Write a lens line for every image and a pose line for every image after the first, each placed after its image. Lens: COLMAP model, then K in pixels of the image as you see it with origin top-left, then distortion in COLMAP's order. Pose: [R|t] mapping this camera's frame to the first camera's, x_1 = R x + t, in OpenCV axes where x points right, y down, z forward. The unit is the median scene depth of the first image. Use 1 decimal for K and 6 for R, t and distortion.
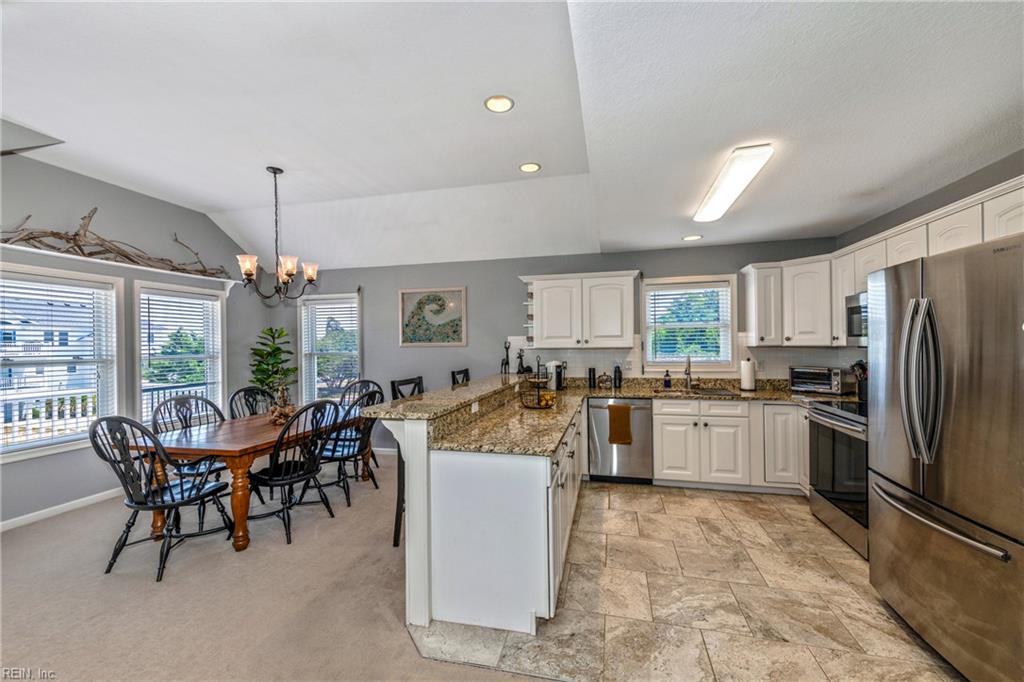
lens RADIAL K [[411.8, 0, 514.0], [0, 411.8, 346.5], [0, 0, 1]] dist [0.002912, -0.000543]
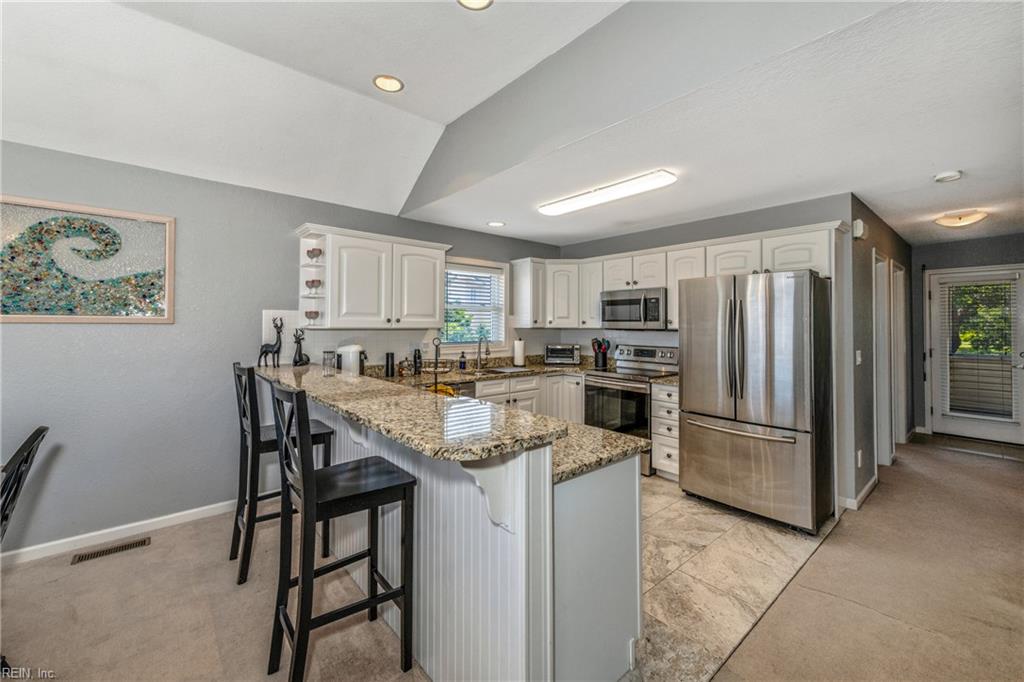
lens RADIAL K [[411.8, 0, 539.4], [0, 411.8, 319.9], [0, 0, 1]] dist [0.002912, -0.000543]
pose [[0.558325, 0.023987, 0.829275, -0.355006], [-0.010938, 0.999708, -0.021552, 0.001378], [-0.829550, 0.002962, 0.558424, 0.310975]]
